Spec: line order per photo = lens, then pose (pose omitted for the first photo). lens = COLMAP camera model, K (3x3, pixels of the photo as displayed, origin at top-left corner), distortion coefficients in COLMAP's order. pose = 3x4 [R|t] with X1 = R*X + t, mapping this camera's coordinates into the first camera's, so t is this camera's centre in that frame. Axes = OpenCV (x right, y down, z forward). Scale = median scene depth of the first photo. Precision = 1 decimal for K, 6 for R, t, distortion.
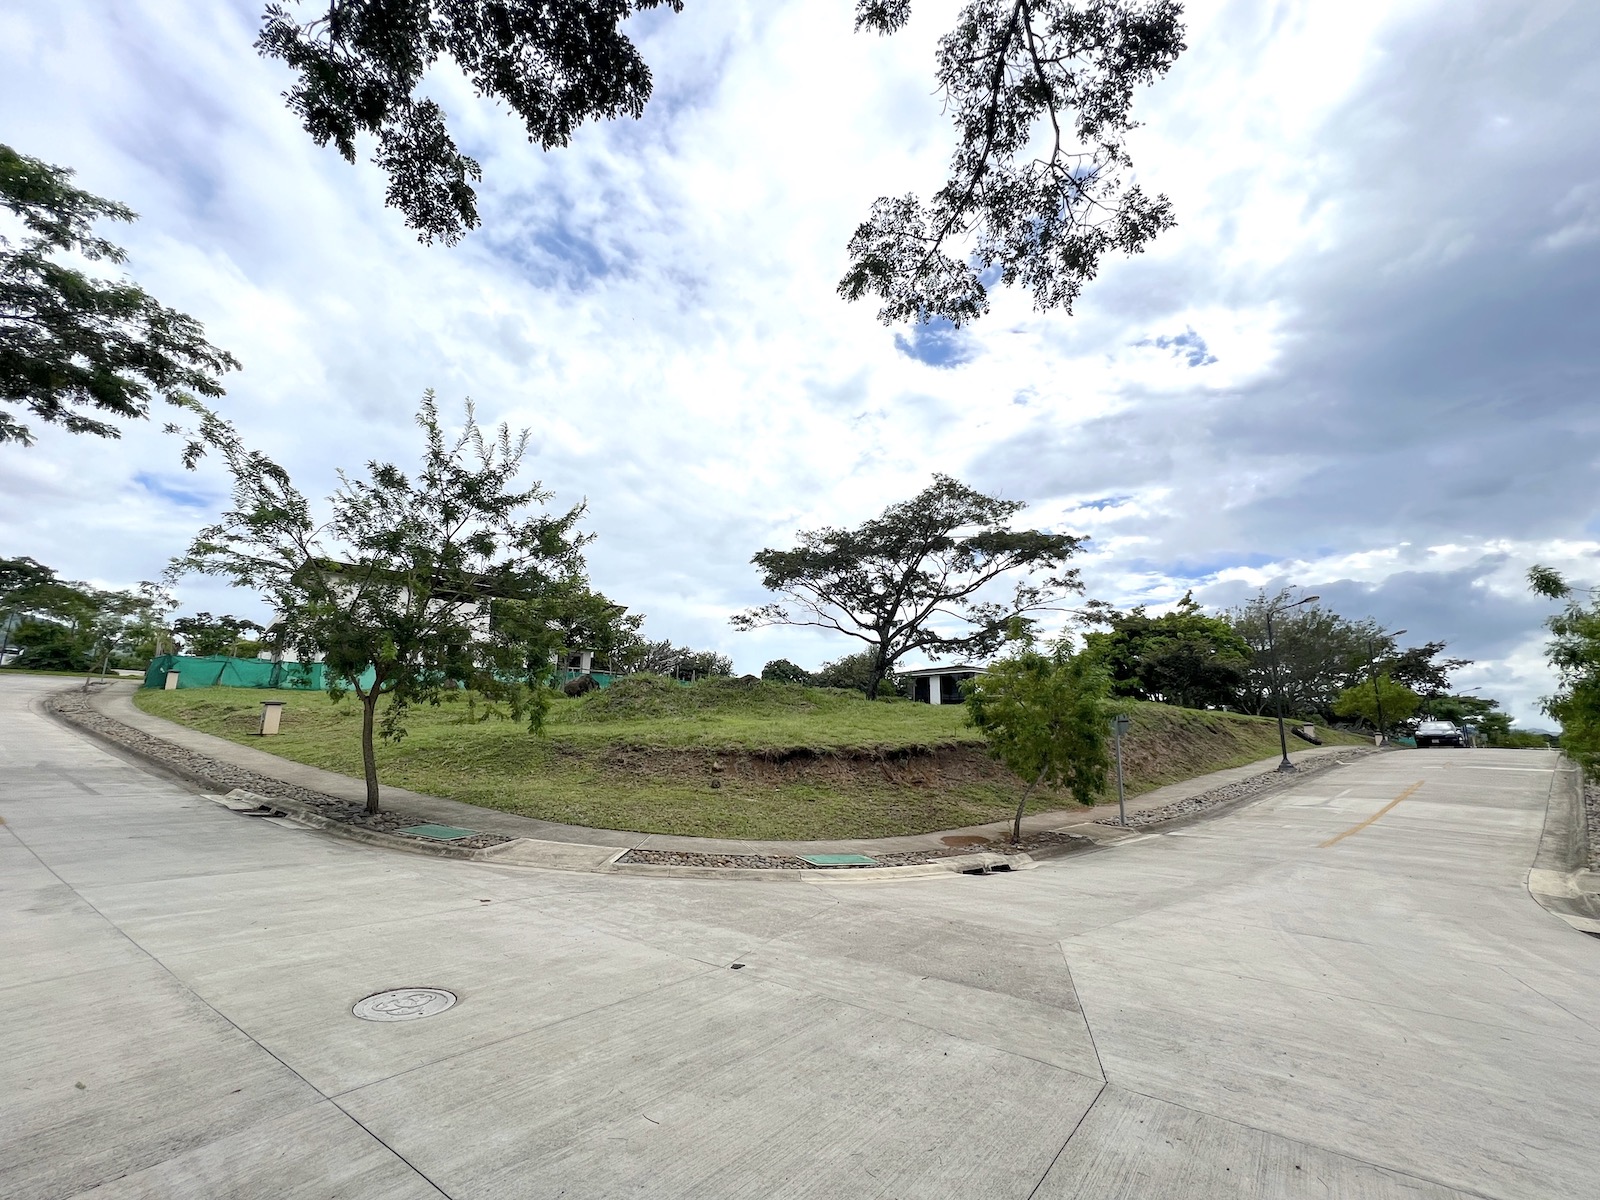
lens RADIAL K [[695.6, 0, 800.0], [0, 695.6, 600.0], [0, 0, 1]] dist [0.000075, -0.000006]
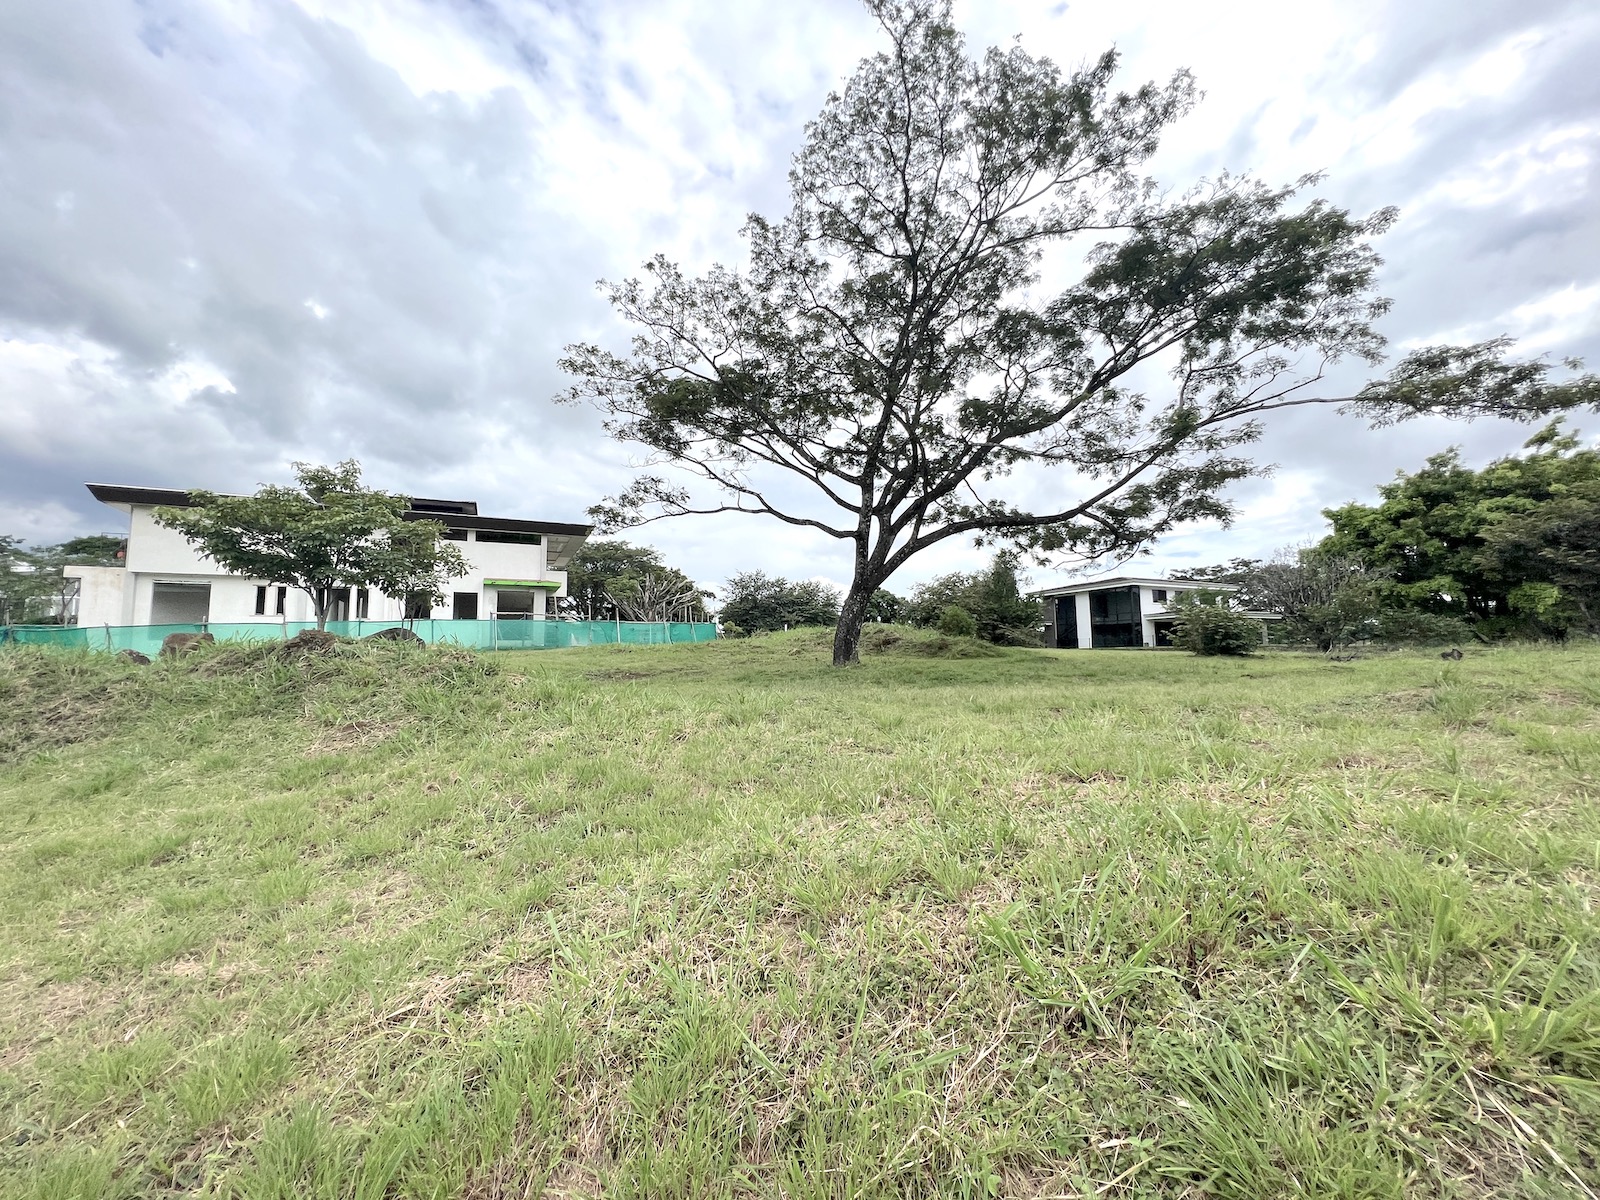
lens RADIAL K [[626.5, 0, 800.0], [0, 626.5, 600.0], [0, 0, 1]] dist [0.001731, 0.000237]
pose [[0.958680, -0.055951, -0.278930, 0.130520], [0.083983, 0.992433, 0.089575, 0.043162], [0.271808, -0.109299, 0.956125, 0.387986]]
